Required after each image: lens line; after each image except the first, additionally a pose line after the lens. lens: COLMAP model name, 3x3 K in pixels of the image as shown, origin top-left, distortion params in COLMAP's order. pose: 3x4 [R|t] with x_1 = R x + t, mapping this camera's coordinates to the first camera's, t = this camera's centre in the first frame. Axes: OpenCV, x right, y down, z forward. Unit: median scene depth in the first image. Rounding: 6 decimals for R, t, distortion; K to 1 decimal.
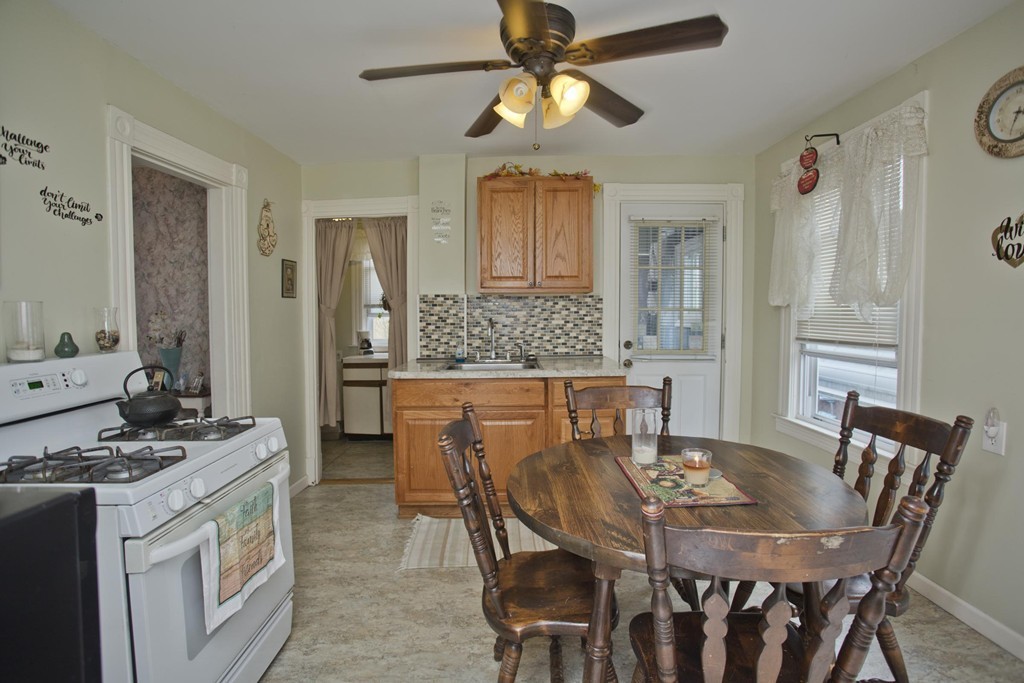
lens RADIAL K [[497.4, 0, 512.2], [0, 497.4, 333.0], [0, 0, 1]] dist [-0.079210, 0.036368]
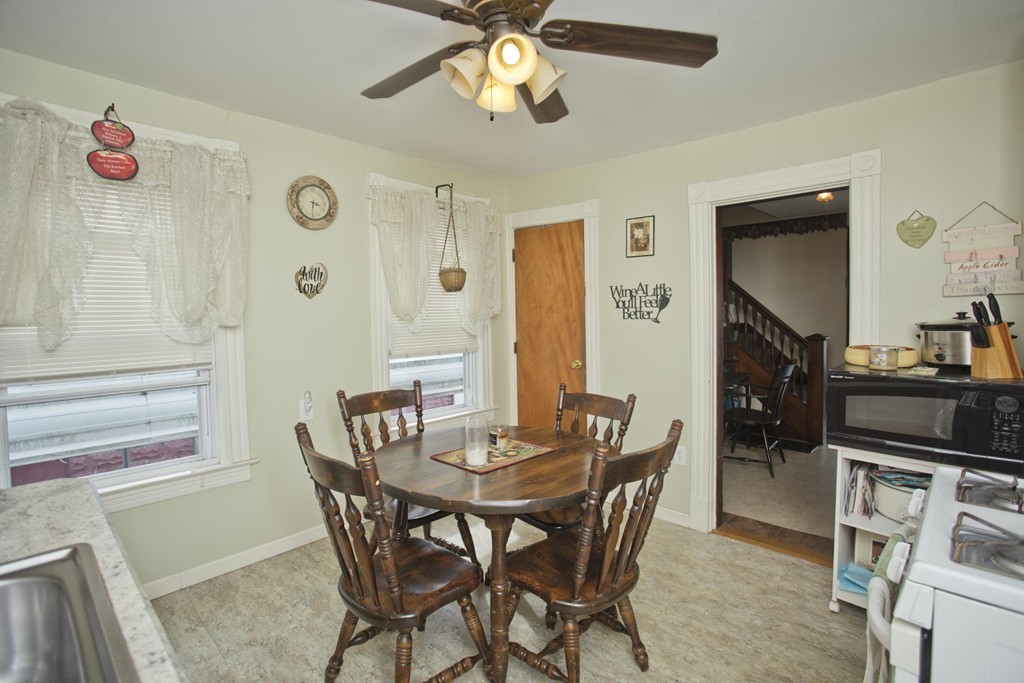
lens RADIAL K [[497.4, 0, 512.2], [0, 497.4, 333.0], [0, 0, 1]] dist [-0.079210, 0.036368]
pose [[-0.718952, -0.013485, 0.694929, -0.538297], [0.049410, 0.996291, 0.070451, -0.103261], [-0.693302, 0.084987, -0.715619, 1.649063]]
